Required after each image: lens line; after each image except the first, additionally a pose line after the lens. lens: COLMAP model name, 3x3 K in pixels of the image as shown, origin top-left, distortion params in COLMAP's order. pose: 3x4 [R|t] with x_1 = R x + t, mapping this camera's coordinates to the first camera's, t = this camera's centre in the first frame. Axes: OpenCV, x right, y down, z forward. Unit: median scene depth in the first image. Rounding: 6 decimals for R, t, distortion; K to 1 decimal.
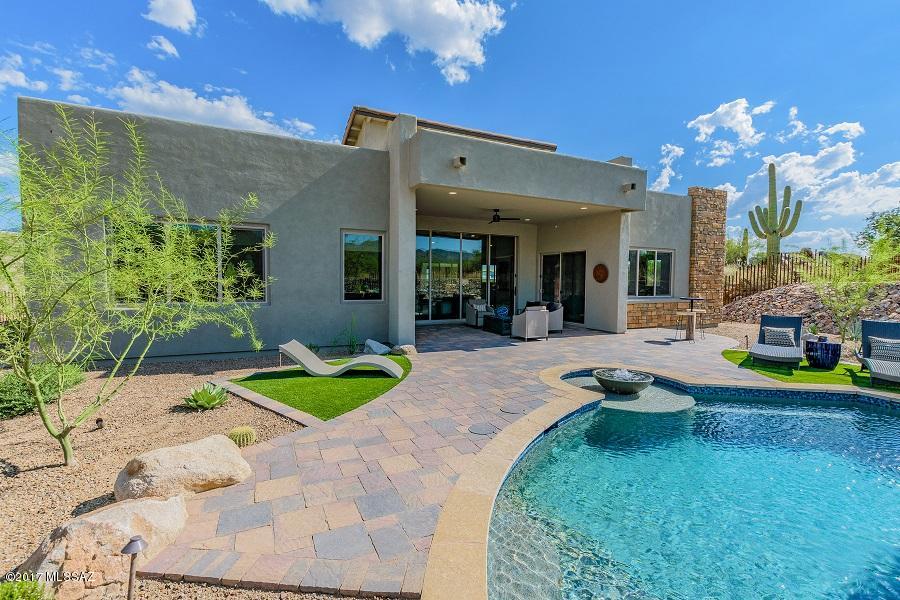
lens RADIAL K [[387.4, 0, 448.6], [0, 387.4, 289.7], [0, 0, 1]] dist [0.000314, -0.000129]
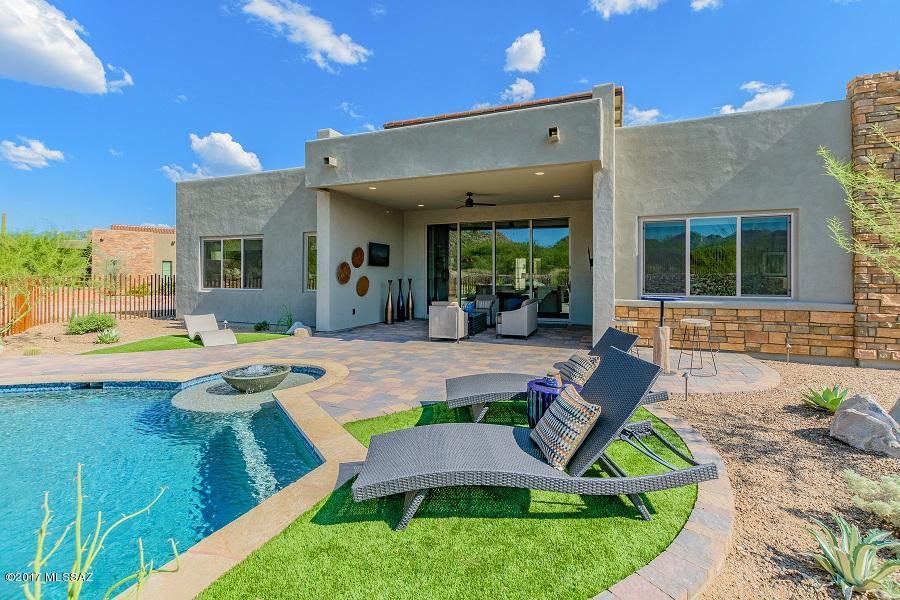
lens RADIAL K [[419.3, 0, 500.9], [0, 419.3, 276.6], [0, 0, 1]] dist [0.002283, -0.000415]
pose [[0.699781, -0.012316, -0.714251, 0.911952], [-0.015649, 0.999347, -0.032564, 0.015825], [0.714186, 0.033965, 0.699131, 0.408966]]
